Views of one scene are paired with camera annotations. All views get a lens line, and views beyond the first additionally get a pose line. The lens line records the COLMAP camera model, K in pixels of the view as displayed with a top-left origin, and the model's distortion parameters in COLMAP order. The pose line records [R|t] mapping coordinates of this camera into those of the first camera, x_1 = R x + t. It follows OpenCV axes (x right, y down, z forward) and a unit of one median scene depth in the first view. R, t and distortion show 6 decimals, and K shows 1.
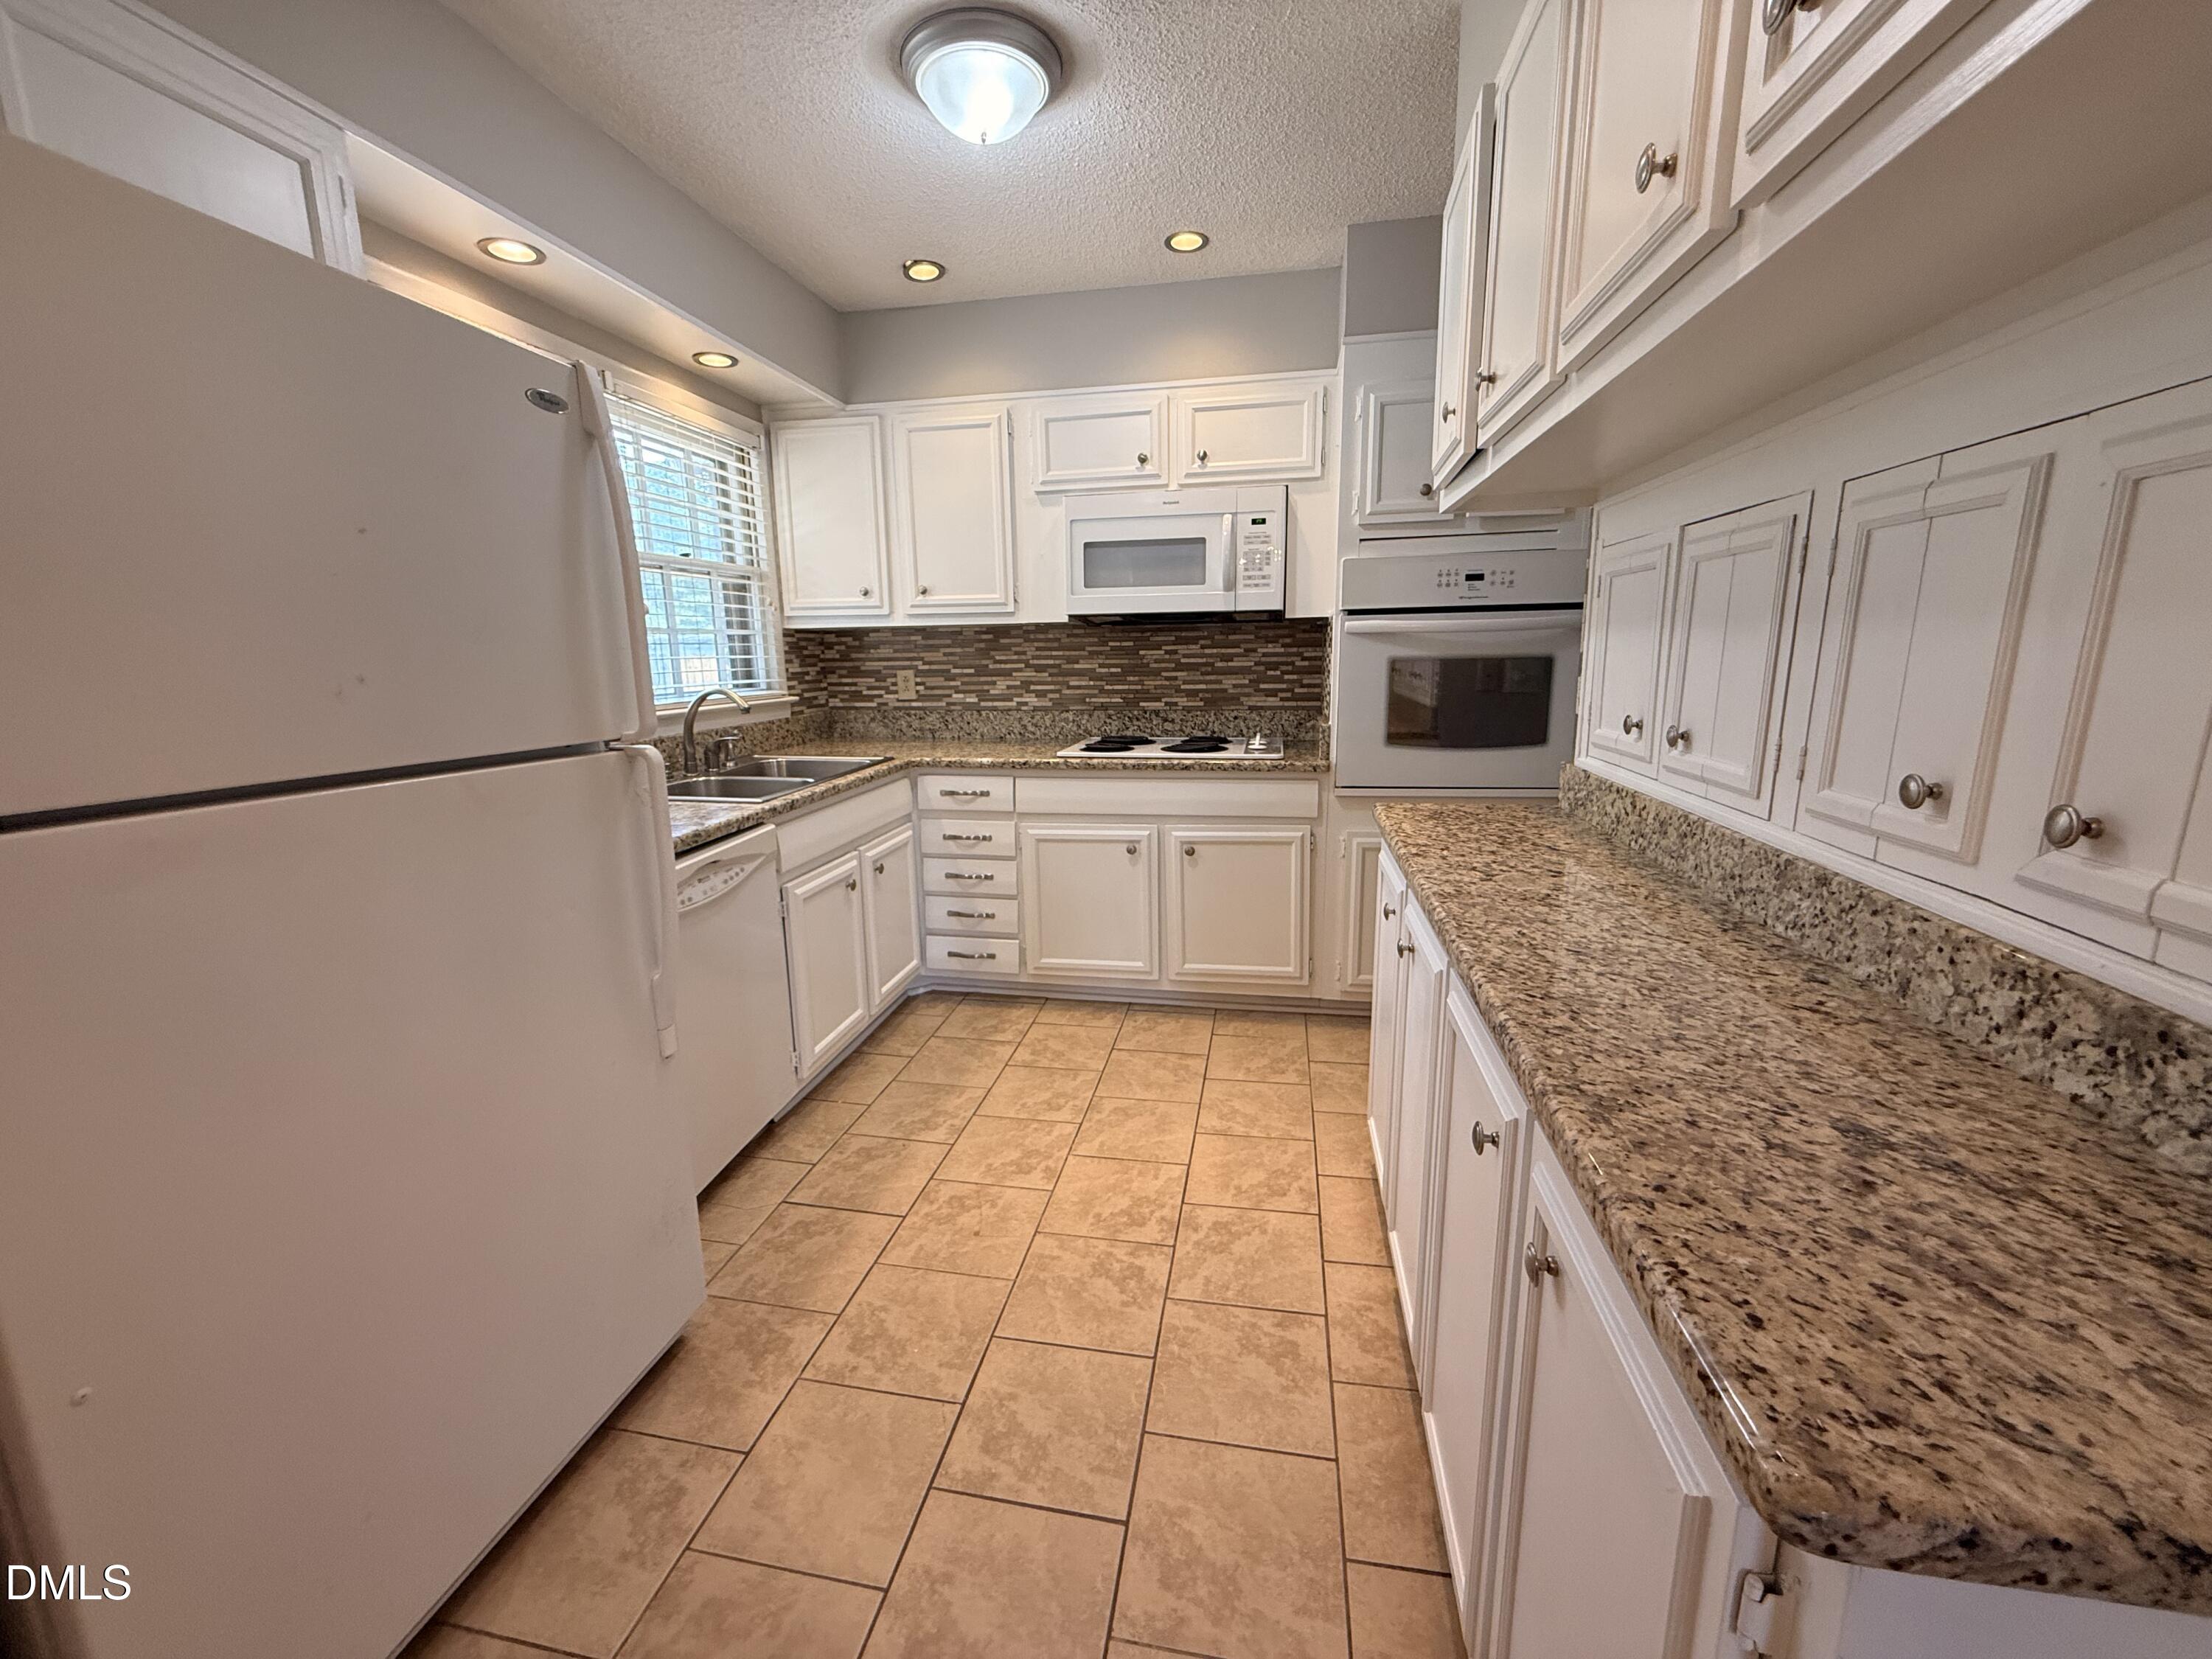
lens RADIAL K [[886.7, 0, 1100.5], [0, 886.7, 829.3], [0, 0, 1]] dist [-0.000072, -0.000046]
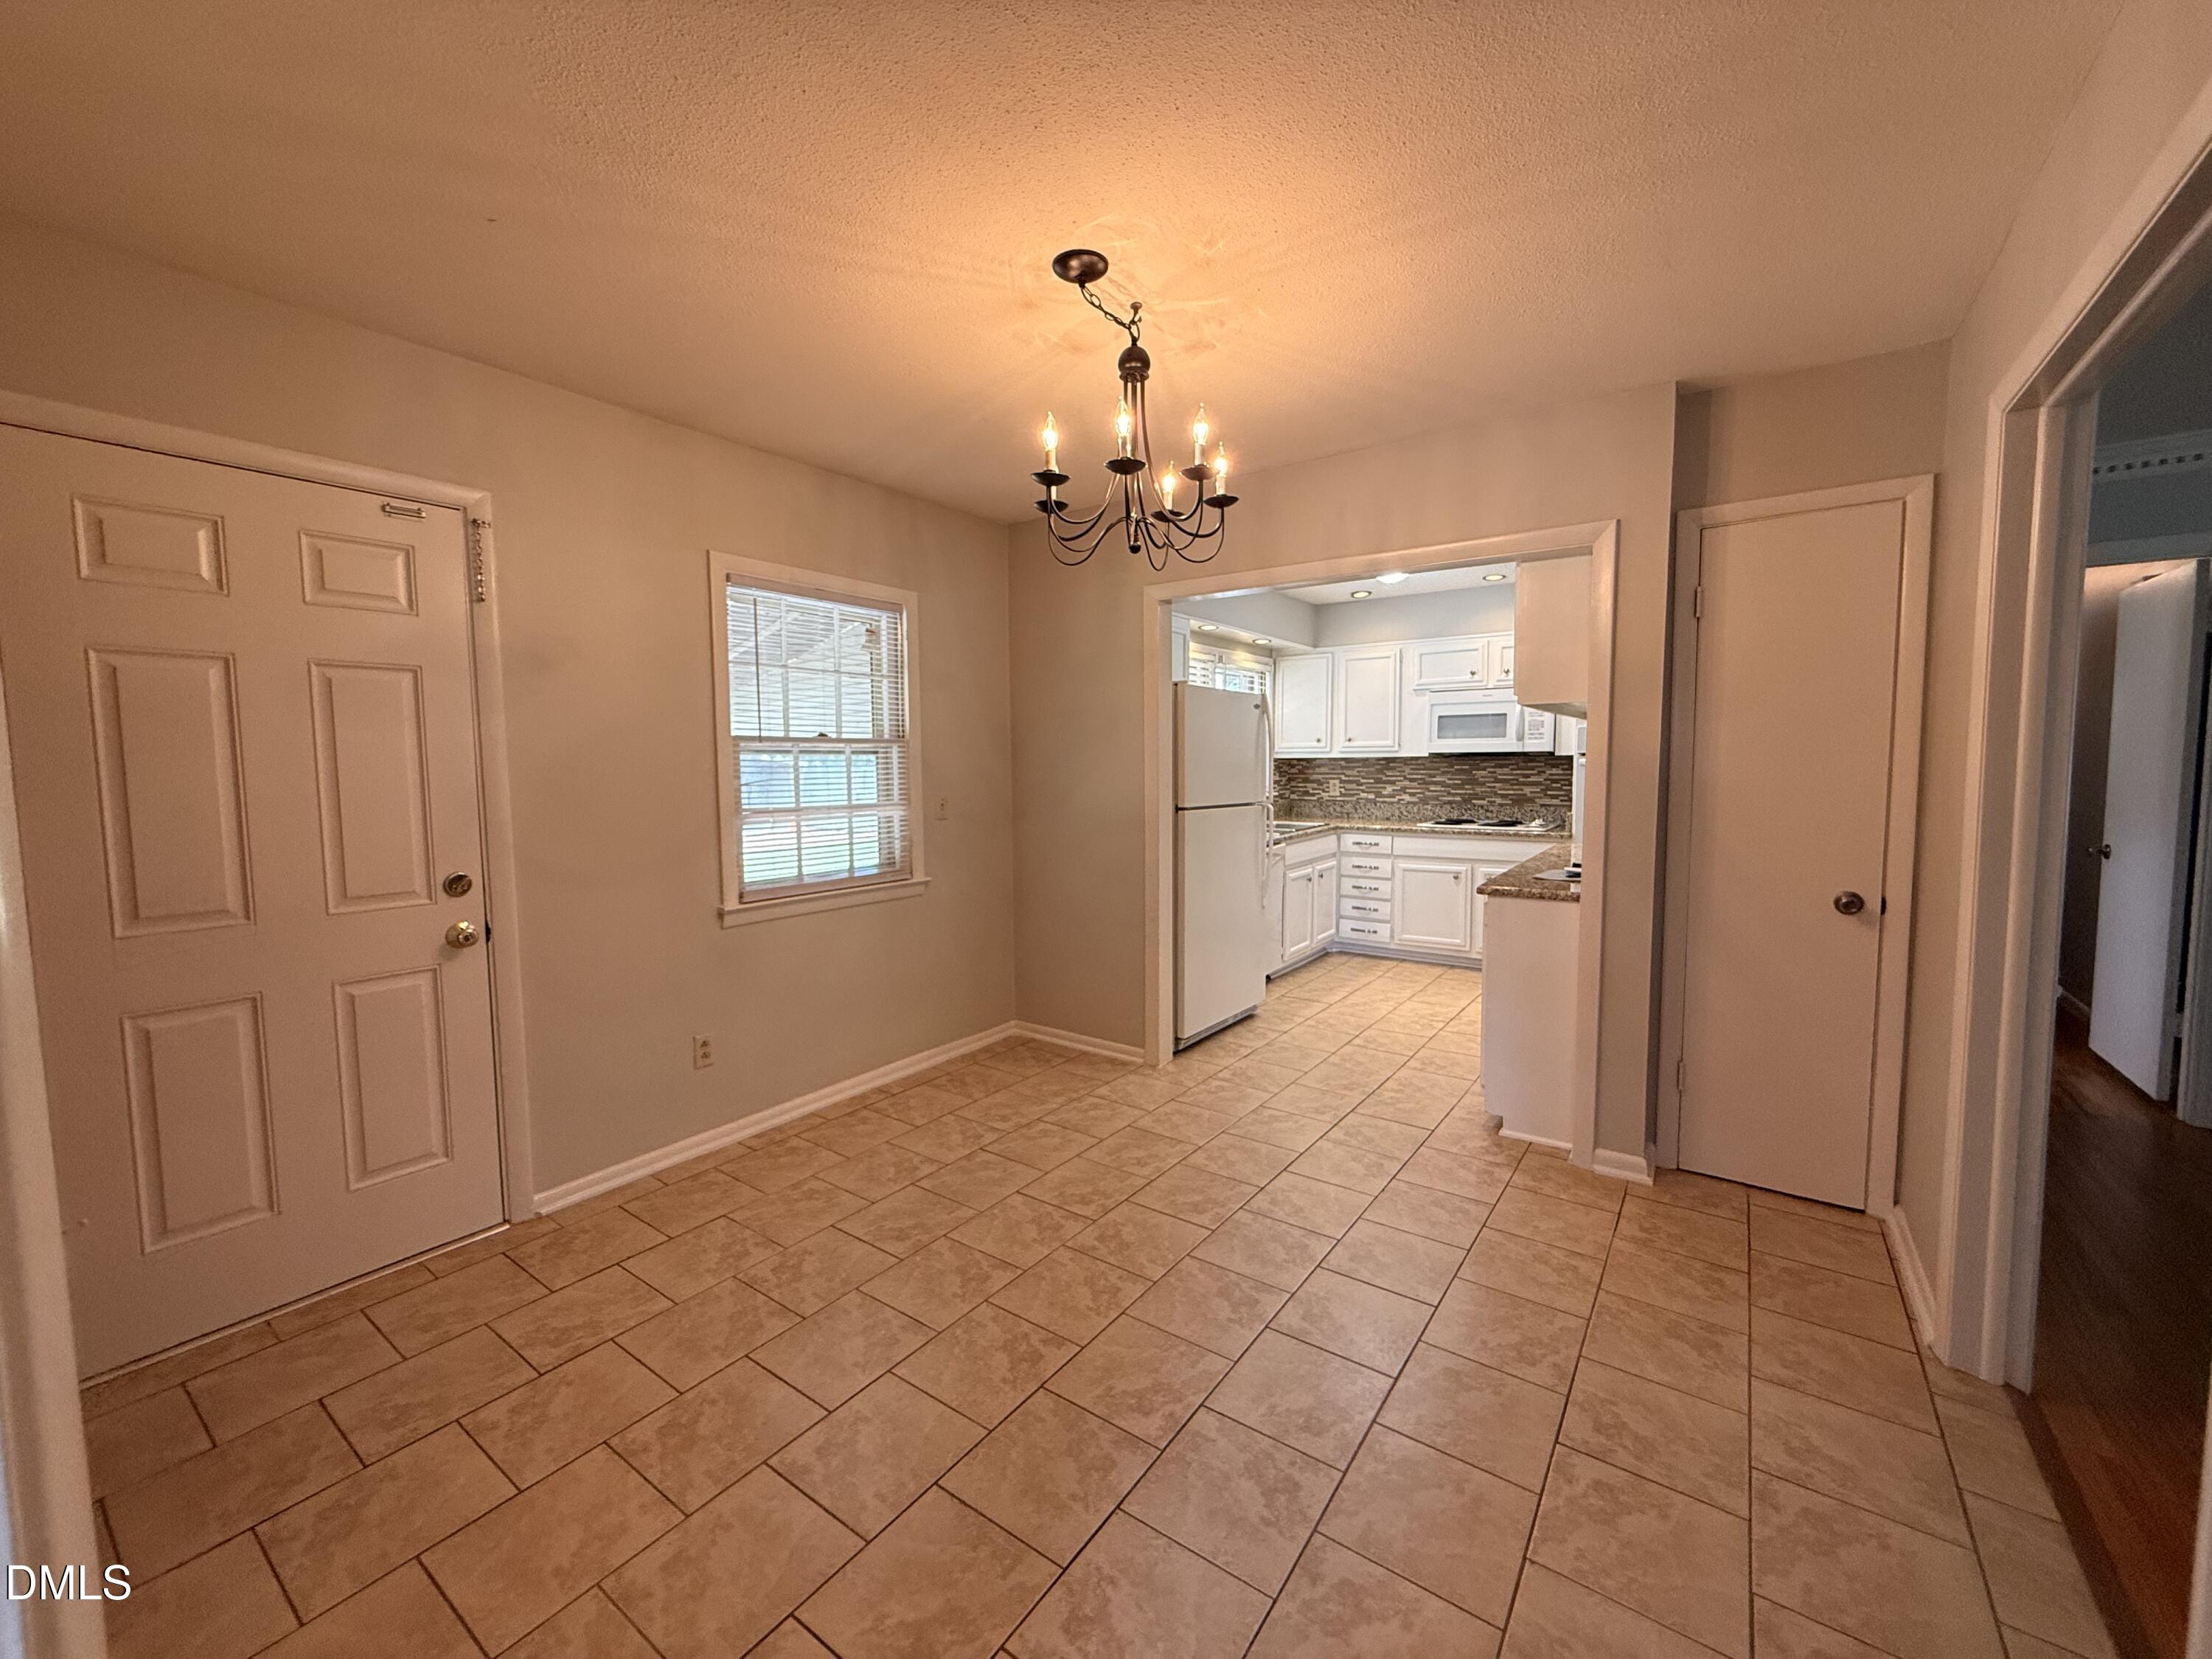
lens RADIAL K [[886.7, 0, 1100.5], [0, 886.7, 829.3], [0, 0, 1]] dist [-0.000072, -0.000046]
pose [[0.907477, 0.039505, -0.418240, 0.125806], [-0.088382, 0.991240, -0.098139, 0.164614], [0.410700, 0.126024, 0.903019, -0.958899]]
